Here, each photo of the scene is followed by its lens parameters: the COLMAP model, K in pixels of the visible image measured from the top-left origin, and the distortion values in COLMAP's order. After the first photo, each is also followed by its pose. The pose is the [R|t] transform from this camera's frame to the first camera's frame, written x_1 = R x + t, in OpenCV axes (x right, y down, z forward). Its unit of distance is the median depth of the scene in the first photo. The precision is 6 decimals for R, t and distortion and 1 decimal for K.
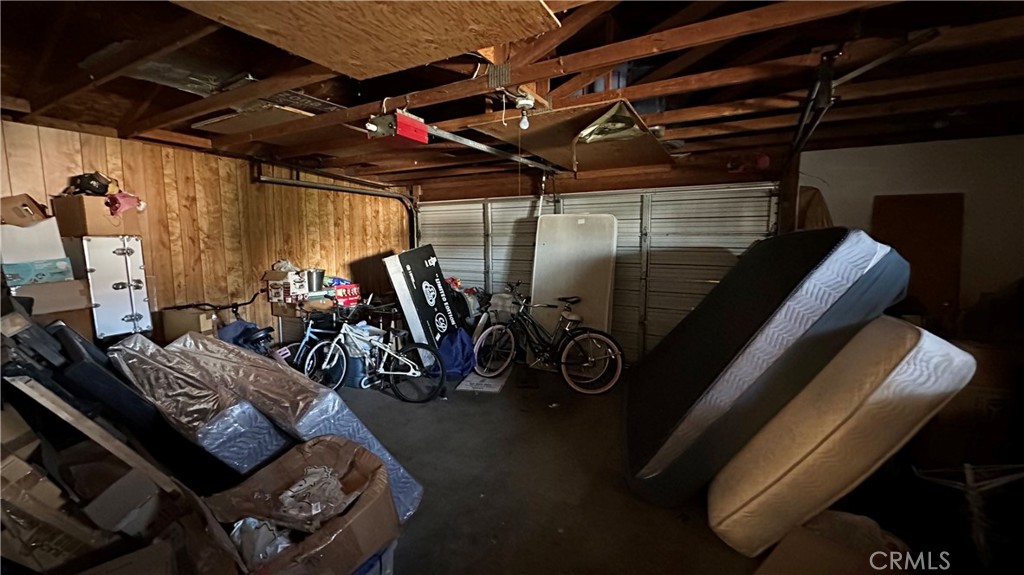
lens RADIAL K [[408.6, 0, 513.0], [0, 408.6, 288.2], [0, 0, 1]] dist [-0.001984, 0.000931]
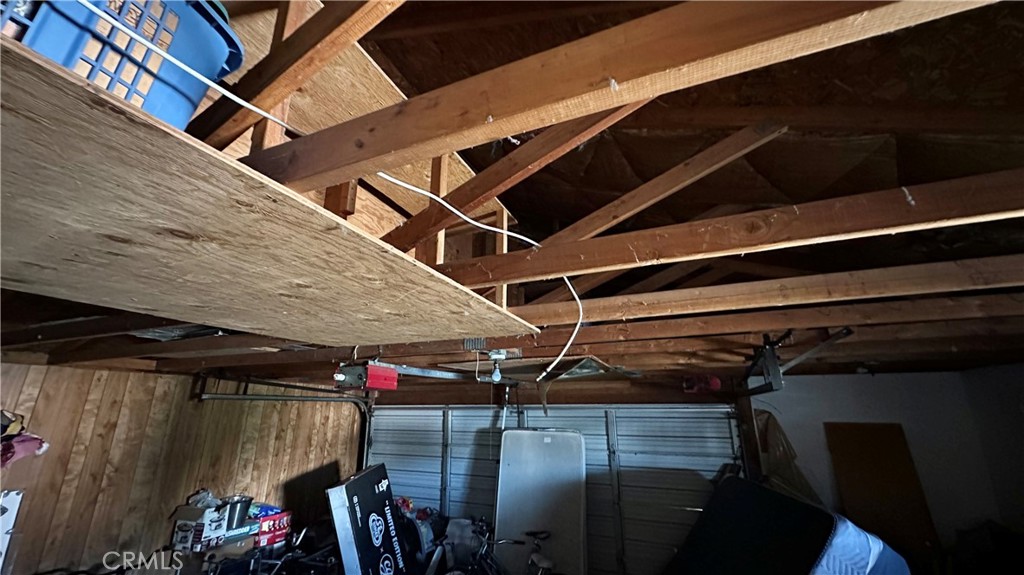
lens RADIAL K [[408.6, 0, 511.9], [0, 408.6, 288.1], [0, 0, 1]] dist [-0.001984, 0.000931]
pose [[0.994064, 0.028237, 0.105066, -0.027175], [0.014940, 0.921150, -0.388921, -0.119708], [-0.107763, 0.388182, 0.915260, -0.009251]]
